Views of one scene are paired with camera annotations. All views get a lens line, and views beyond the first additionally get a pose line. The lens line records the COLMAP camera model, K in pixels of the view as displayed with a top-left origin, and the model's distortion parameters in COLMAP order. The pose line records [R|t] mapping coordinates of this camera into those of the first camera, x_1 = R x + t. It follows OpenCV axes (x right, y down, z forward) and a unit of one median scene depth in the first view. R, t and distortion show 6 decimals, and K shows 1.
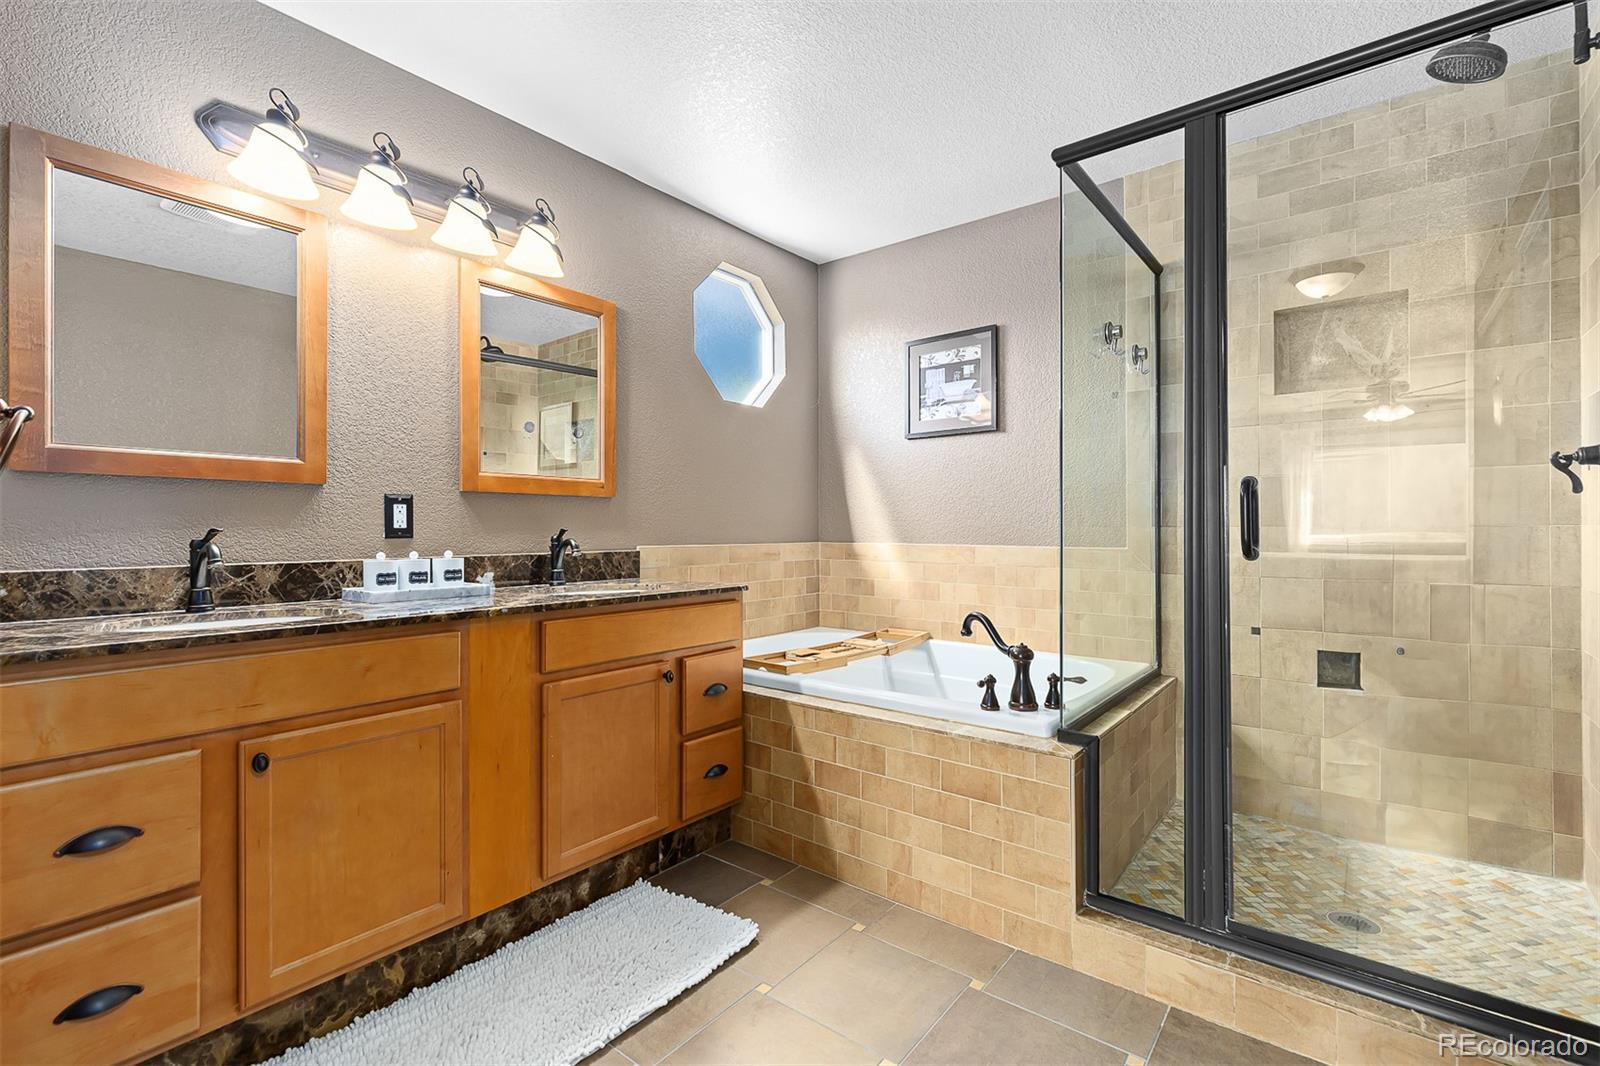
lens RADIAL K [[727.2, 0, 804.1], [0, 727.2, 526.8], [0, 0, 1]] dist [0.003356, 0.000038]
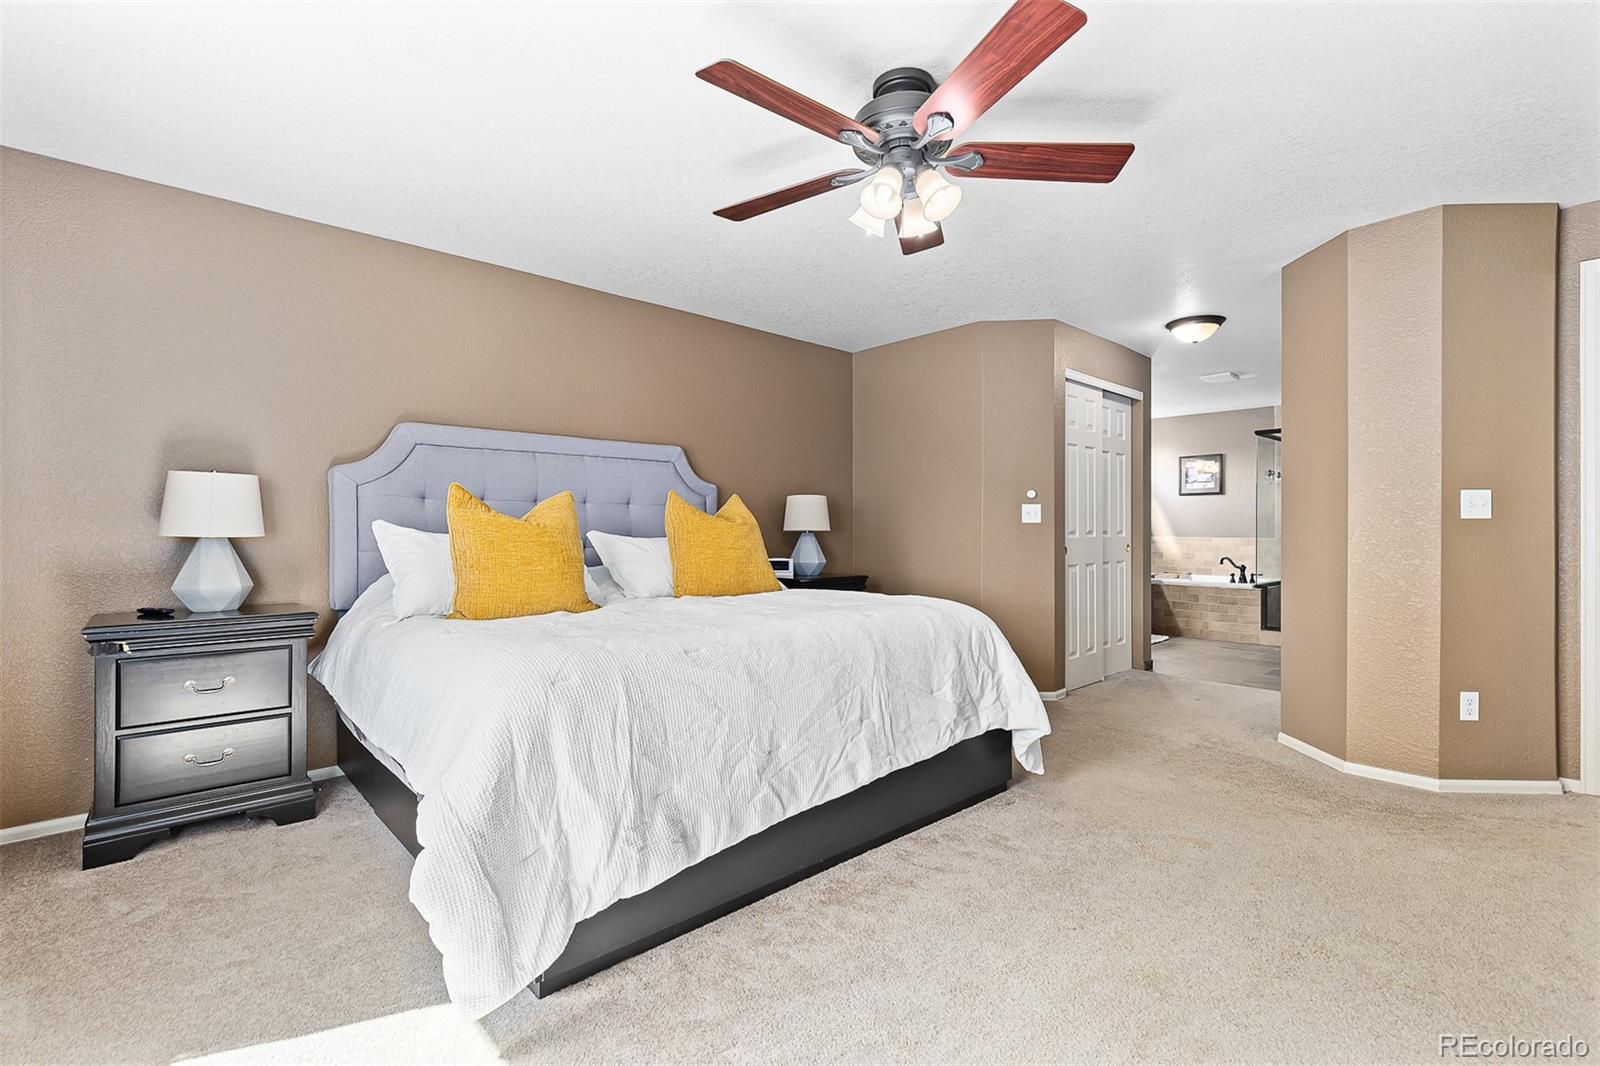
lens RADIAL K [[727.2, 0, 797.1], [0, 727.2, 533.5], [0, 0, 1]] dist [0.003356, 0.000038]
pose [[0.987052, 0.001780, -0.160392, -1.236770], [-0.000261, 0.999955, 0.009494, -0.020623], [0.160401, -0.009329, 0.987008, -2.761195]]
